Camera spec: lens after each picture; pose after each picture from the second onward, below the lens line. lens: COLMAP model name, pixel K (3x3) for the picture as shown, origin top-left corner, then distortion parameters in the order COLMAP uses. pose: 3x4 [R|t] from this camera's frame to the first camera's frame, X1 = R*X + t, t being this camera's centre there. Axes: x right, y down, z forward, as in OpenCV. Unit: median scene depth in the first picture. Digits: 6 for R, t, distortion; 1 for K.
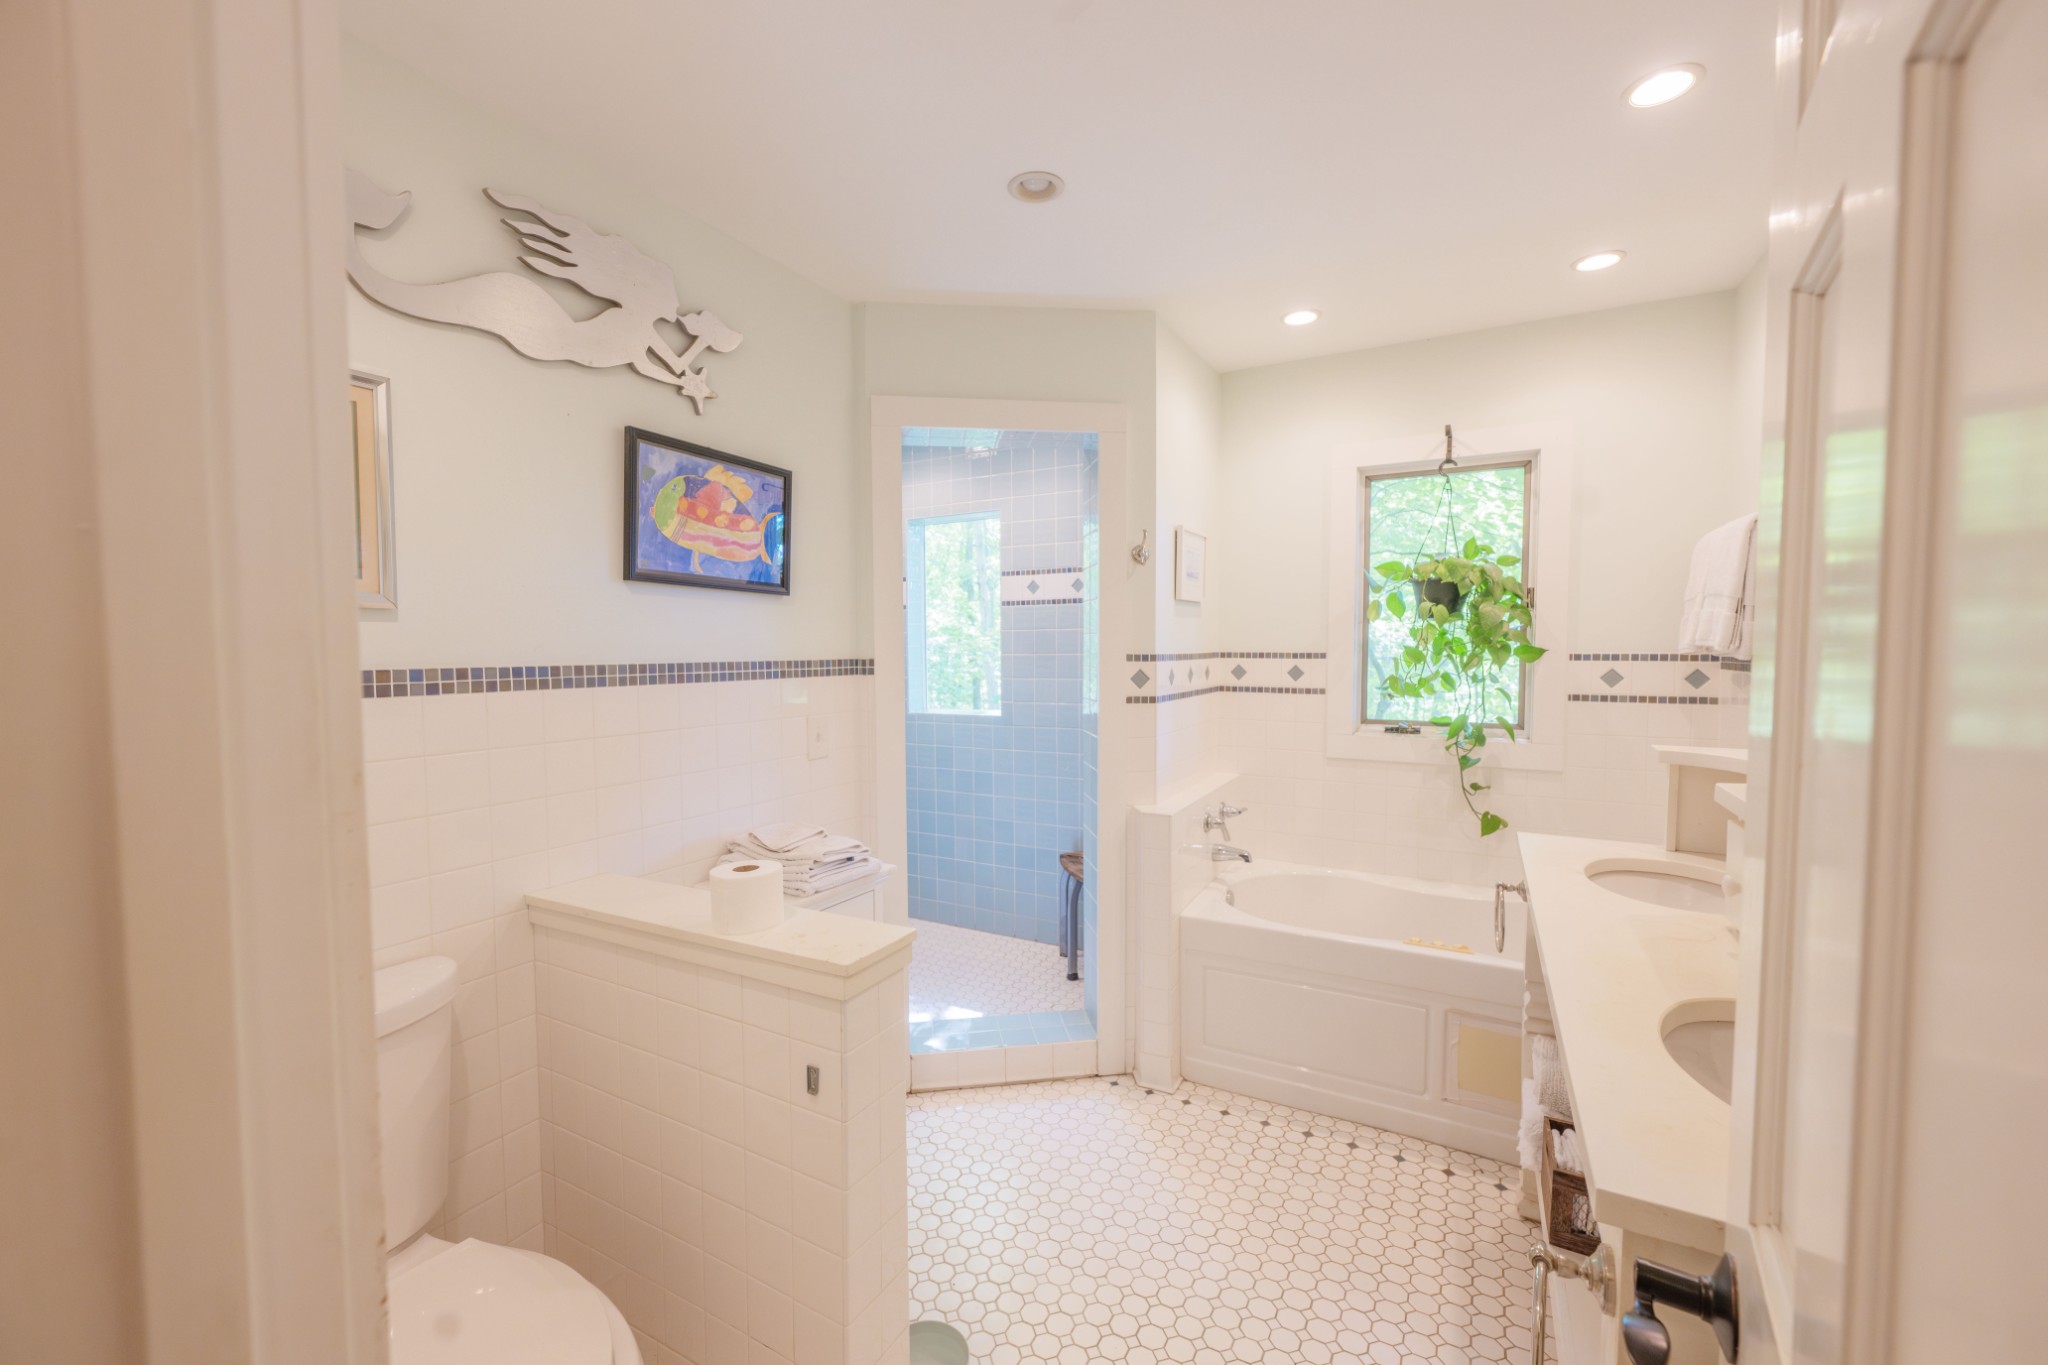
lens RADIAL K [[823.9, 0, 1027.9], [0, 823.9, 686.4], [0, 0, 1]] dist [-0.001167, -0.000185]
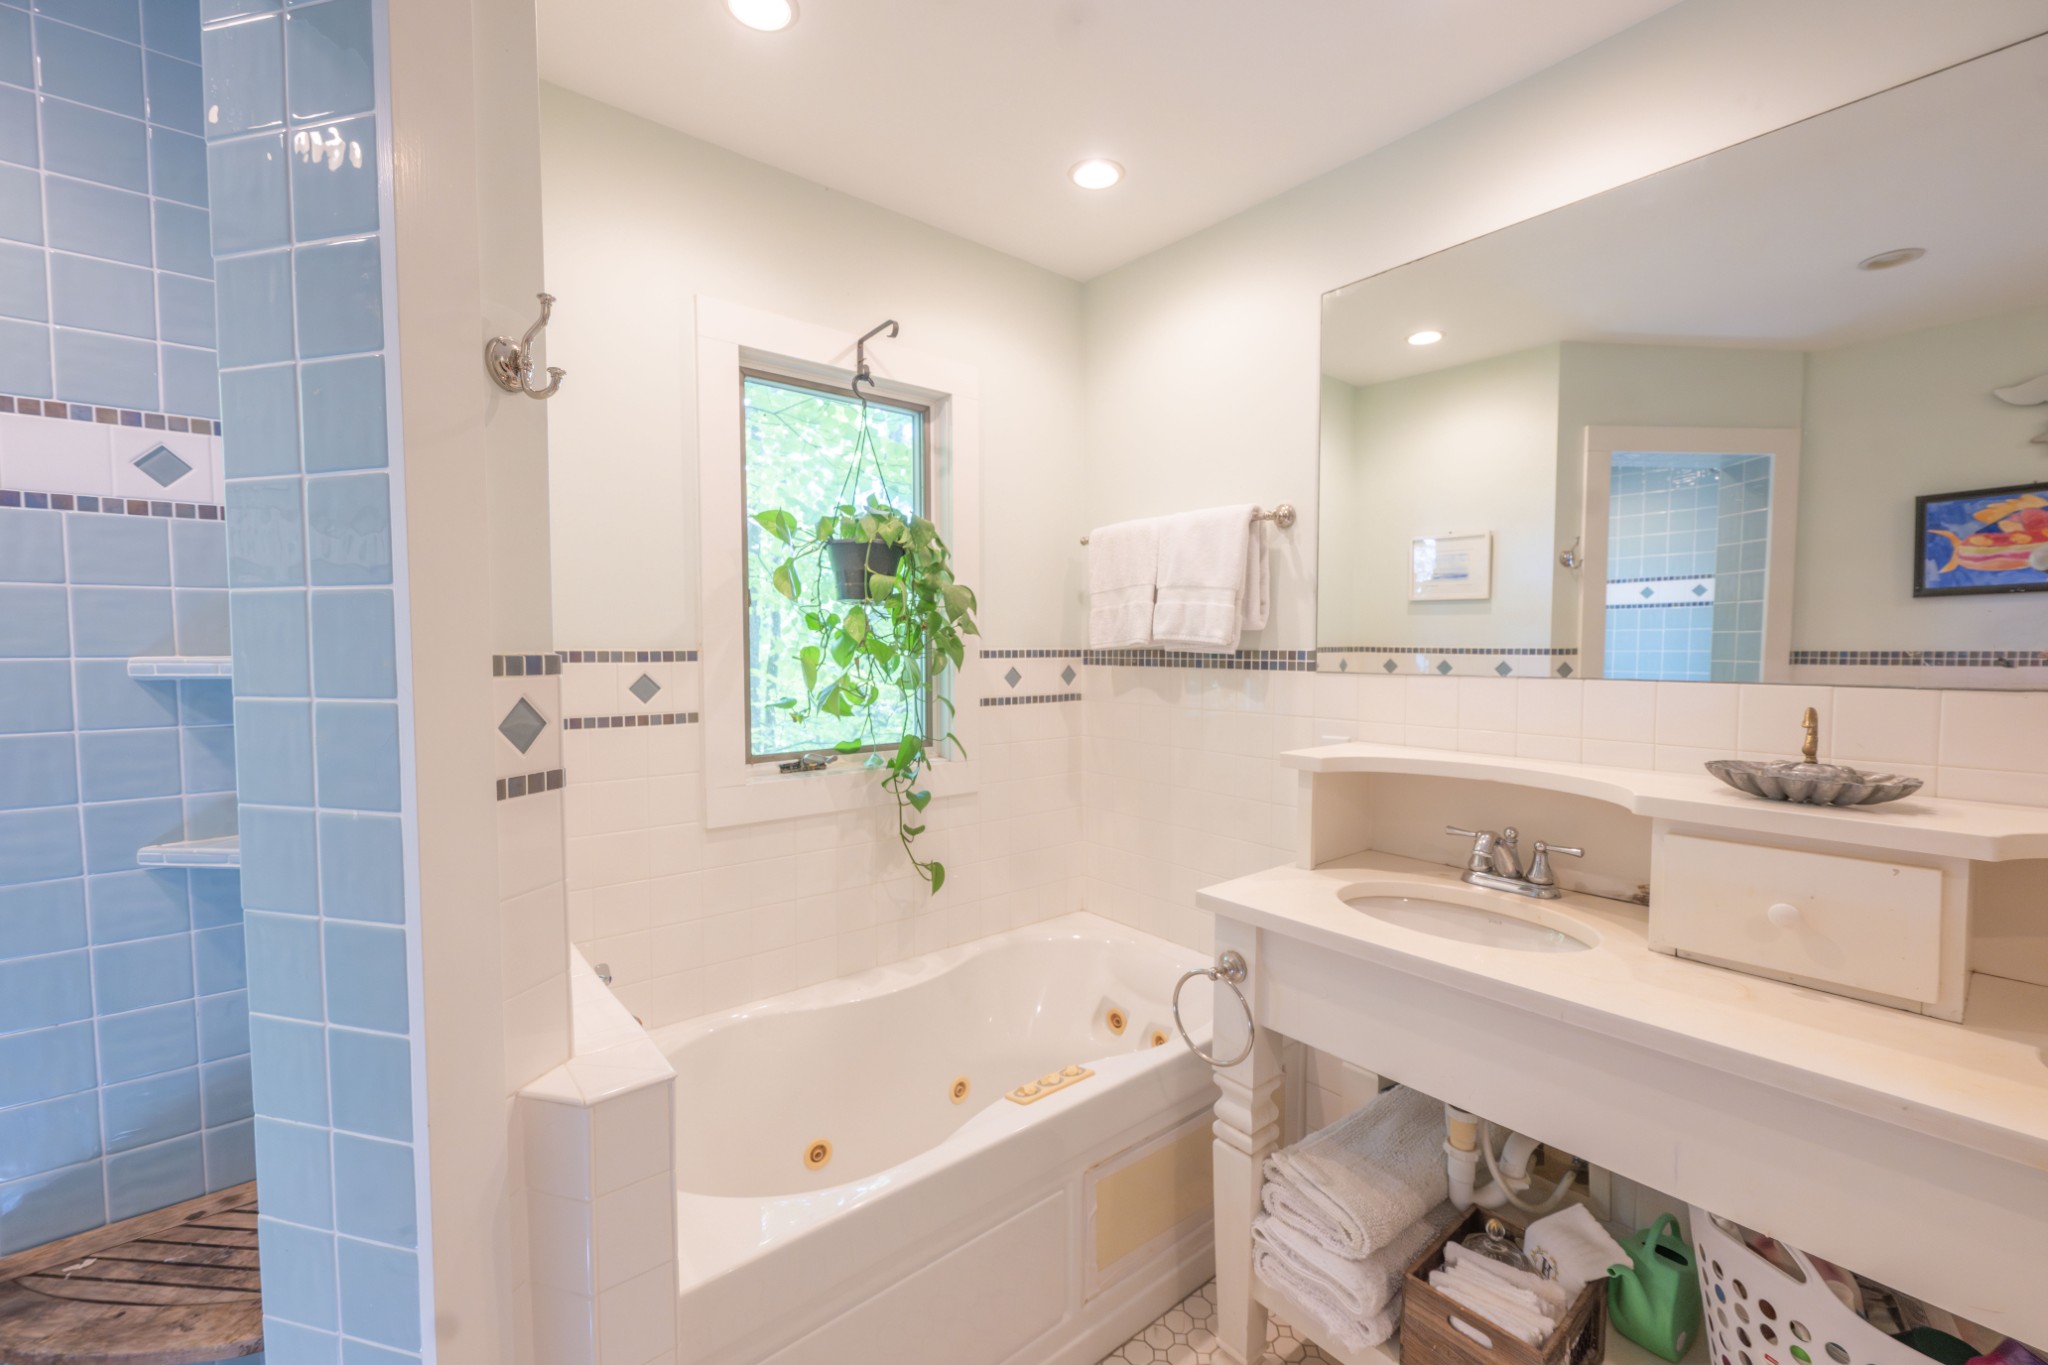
lens RADIAL K [[823.9, 0, 1027.9], [0, 823.9, 686.4], [0, 0, 1]] dist [-0.001167, -0.000185]
pose [[0.377634, -0.043979, 0.924910, -0.096912], [0.045524, 0.998545, 0.028893, -0.023939], [-0.924835, 0.031195, 0.379087, 0.615306]]
